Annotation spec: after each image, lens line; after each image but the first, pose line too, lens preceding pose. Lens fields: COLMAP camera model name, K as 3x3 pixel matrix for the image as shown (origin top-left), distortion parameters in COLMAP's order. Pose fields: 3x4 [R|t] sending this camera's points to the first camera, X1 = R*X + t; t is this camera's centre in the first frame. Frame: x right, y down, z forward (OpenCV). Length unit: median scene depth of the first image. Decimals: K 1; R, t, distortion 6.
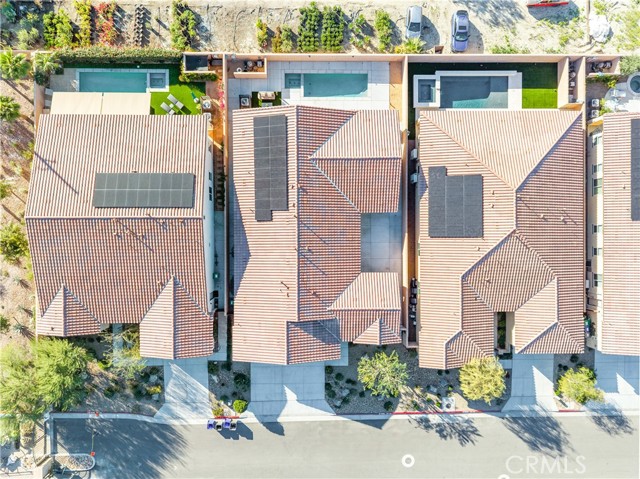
lens RADIAL K [[434.8, 0, 315.2], [0, 434.8, 238.1], [0, 0, 1]] dist [0.036864, -0.038609]
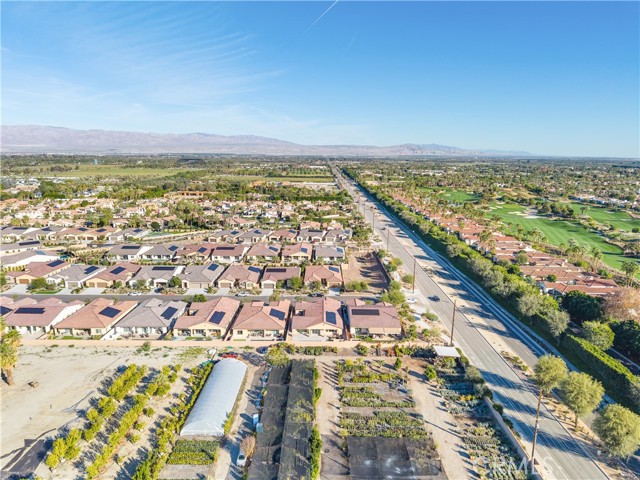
lens RADIAL K [[428.0, 0, 320.0], [0, 428.0, 240.0], [0, 0, 1]] dist [0.033593, -0.035693]
pose [[-0.999215, -0.039435, 0.003818, -0.005196], [0.011905, -0.206925, 0.978284, -2.997868], [-0.037789, 0.977562, 0.207232, -0.258707]]
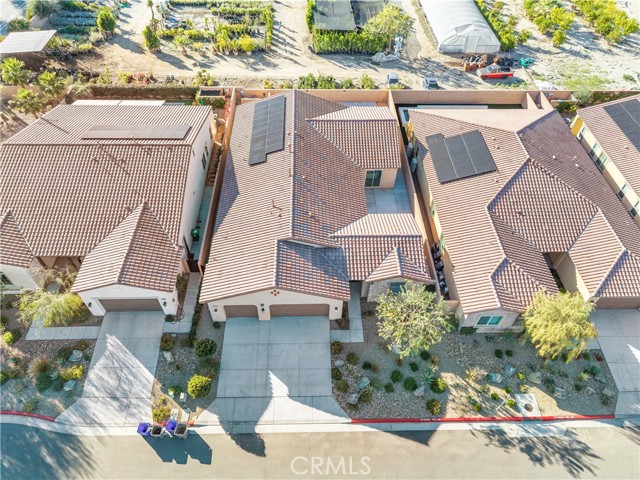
lens RADIAL K [[428.0, 0, 320.0], [0, 428.0, 240.0], [0, 0, 1]] dist [0.033593, -0.035693]
pose [[0.999753, -0.020505, 0.008522, 0.003684], [0.021055, 0.753497, -0.657114, 0.622790], [0.007053, 0.657132, 0.753743, 0.380479]]
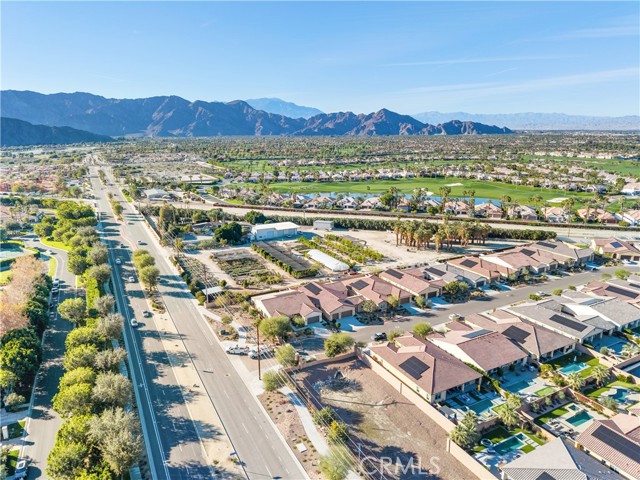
lens RADIAL K [[428.0, 0, 320.0], [0, 428.0, 240.0], [0, 0, 1]] dist [0.033593, -0.035693]
pose [[0.884313, -0.147512, 0.442979, -1.490087], [0.465637, 0.209044, -0.859932, 2.715691], [0.034248, 0.966716, 0.253548, -0.332277]]
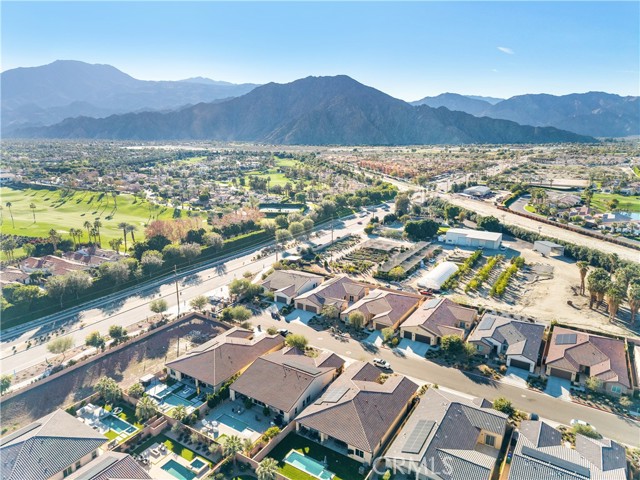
lens RADIAL K [[428.0, 0, 320.0], [0, 428.0, 240.0], [0, 0, 1]] dist [0.033593, -0.035693]
pose [[0.846280, 0.107600, -0.521759, 1.542611], [-0.532541, 0.197517, -0.823035, 2.598367], [0.014498, 0.974376, 0.224456, -0.169209]]
